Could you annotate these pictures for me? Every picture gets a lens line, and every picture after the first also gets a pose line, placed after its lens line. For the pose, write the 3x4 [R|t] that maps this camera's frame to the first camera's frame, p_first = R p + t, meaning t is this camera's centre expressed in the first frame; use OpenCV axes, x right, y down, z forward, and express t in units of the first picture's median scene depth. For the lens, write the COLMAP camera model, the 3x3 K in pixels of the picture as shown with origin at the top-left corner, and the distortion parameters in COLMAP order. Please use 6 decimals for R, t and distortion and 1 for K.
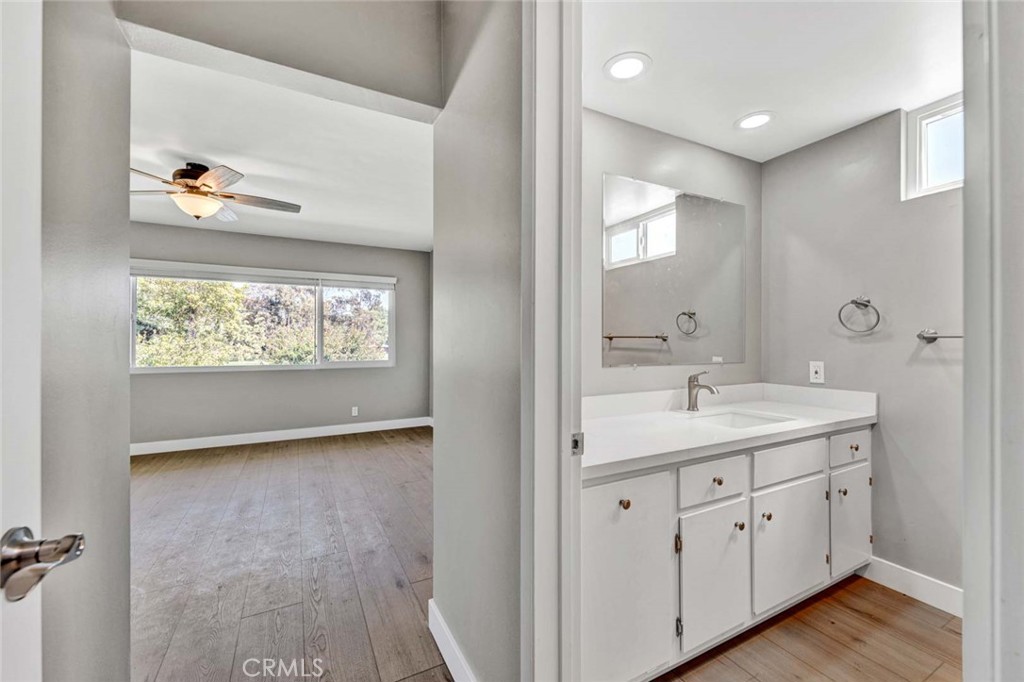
lens RADIAL K [[413.8, 0, 510.0], [0, 413.8, 343.6], [0, 0, 1]] dist [-0.000421, -0.000214]
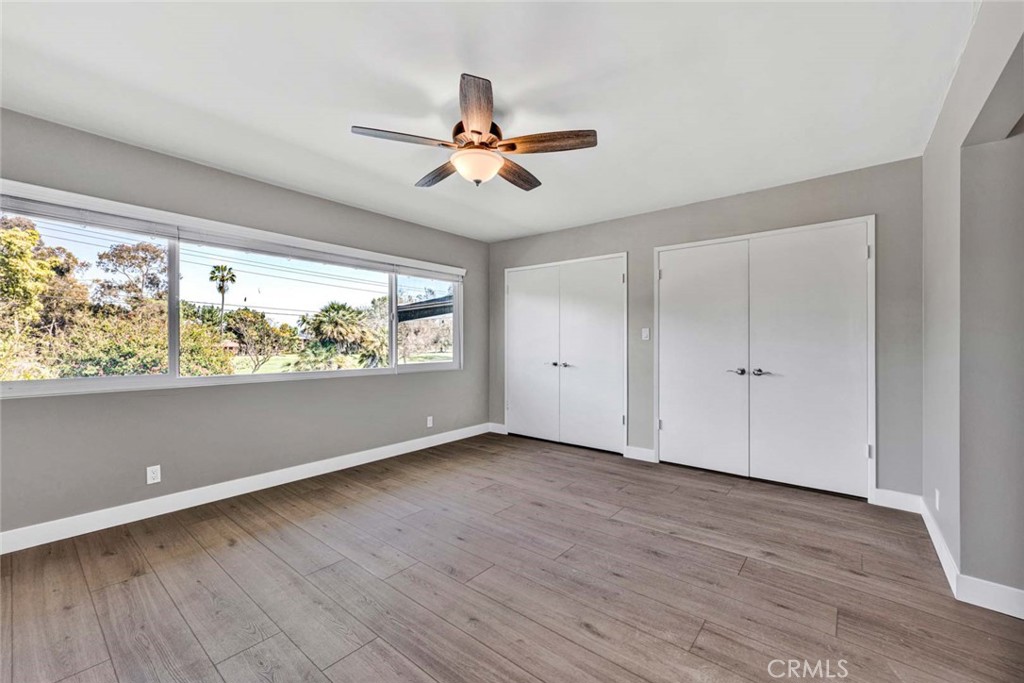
lens RADIAL K [[423.2, 0, 511.0], [0, 423.2, 340.8], [0, 0, 1]] dist [0.002053, 0.000001]
pose [[0.922388, 0.005197, 0.386229, -0.146770], [-0.002717, 0.999972, -0.006967, 0.000483], [-0.386255, 0.005377, 0.922376, 0.033656]]
